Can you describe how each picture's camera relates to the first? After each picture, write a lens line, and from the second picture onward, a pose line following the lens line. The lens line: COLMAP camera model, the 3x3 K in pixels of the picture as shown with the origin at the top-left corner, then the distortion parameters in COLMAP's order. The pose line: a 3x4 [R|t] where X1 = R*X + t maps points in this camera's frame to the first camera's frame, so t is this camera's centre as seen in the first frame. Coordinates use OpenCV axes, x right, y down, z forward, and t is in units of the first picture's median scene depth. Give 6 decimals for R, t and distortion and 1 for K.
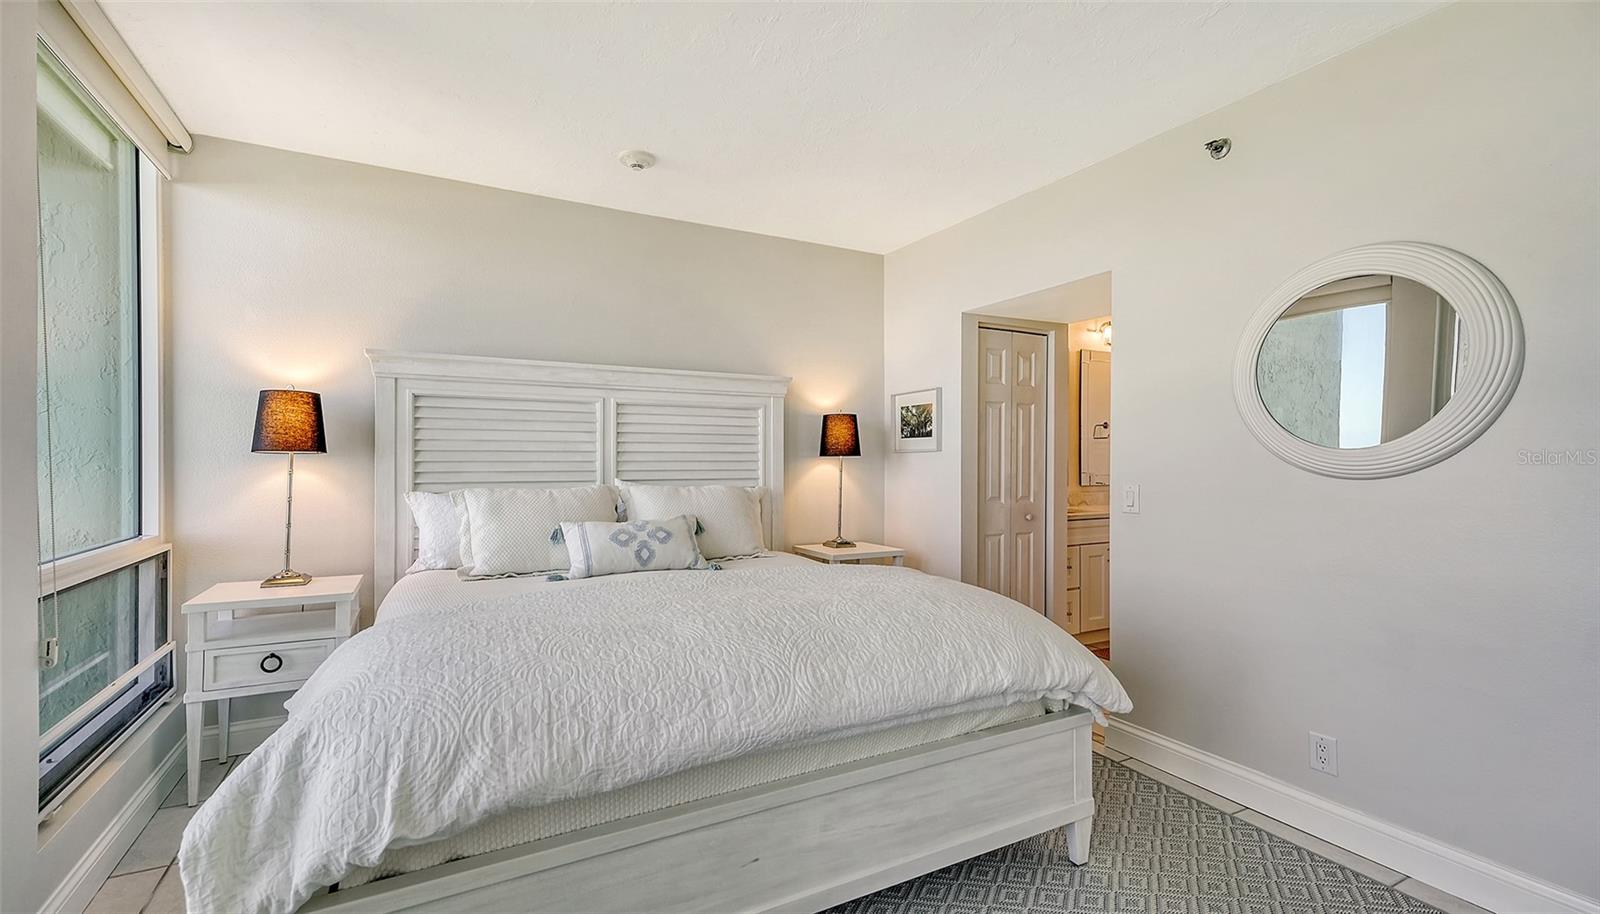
lens RADIAL K [[691.5, 0, 797.5], [0, 691.5, 464.8], [0, 0, 1]] dist [0.021635, 0.000220]
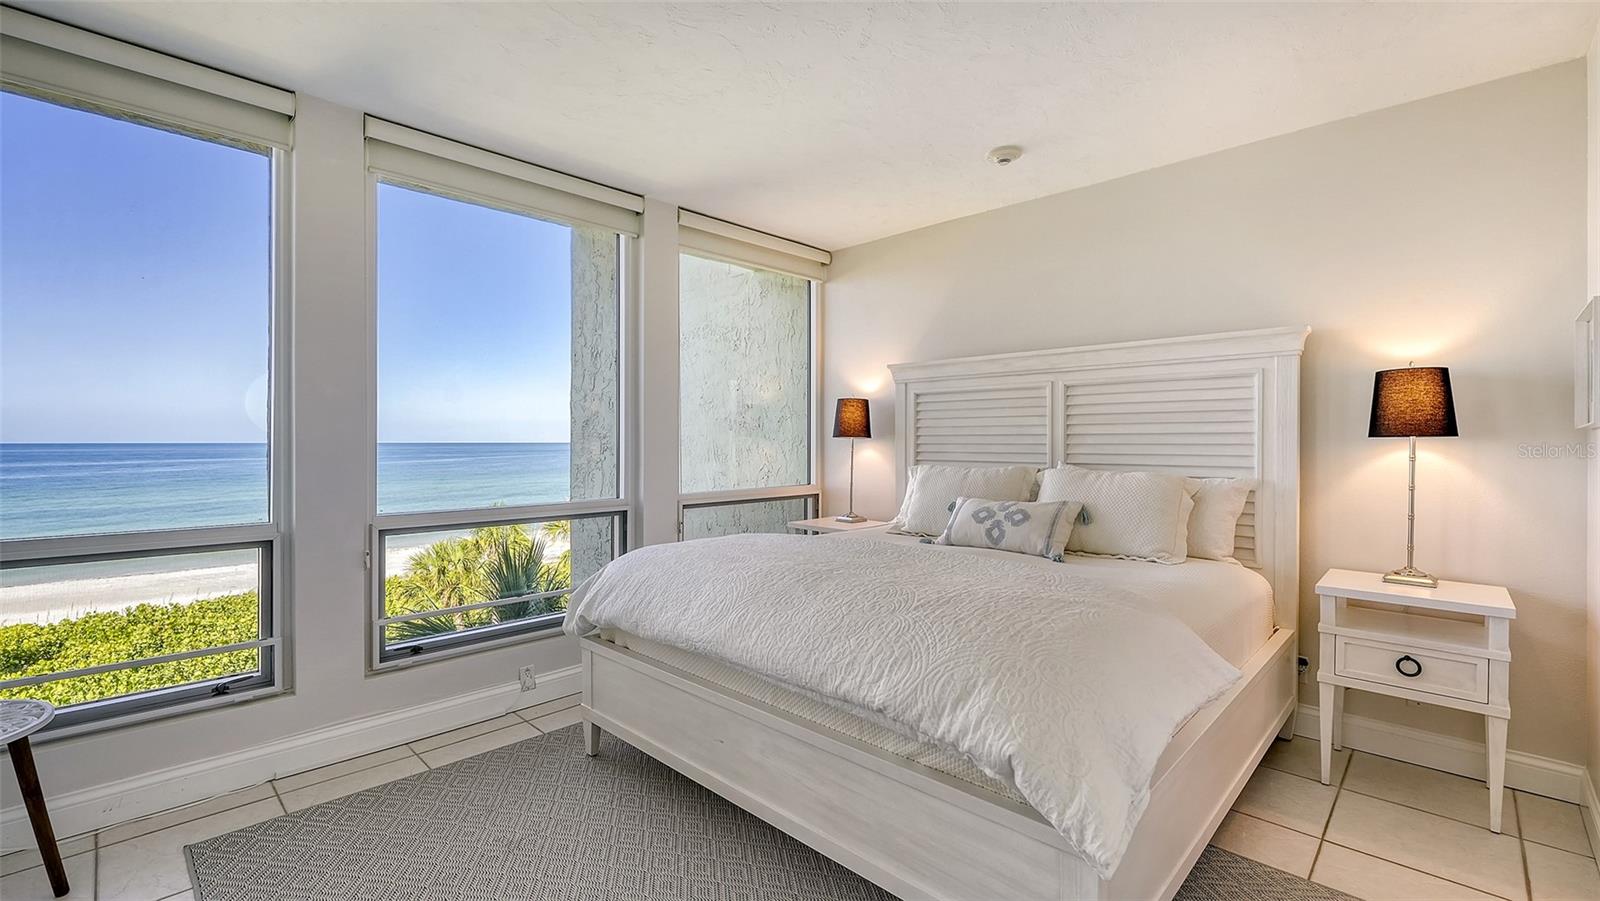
lens RADIAL K [[685.3, 0, 791.0], [0, 685.3, 443.4], [0, 0, 1]] dist [0.004479, 0.000362]
pose [[0.294280, 0.002913, -0.955715, 0.645898], [-0.008501, 0.999964, 0.000430, -0.003899], [0.955681, 0.007998, 0.294294, 0.383239]]
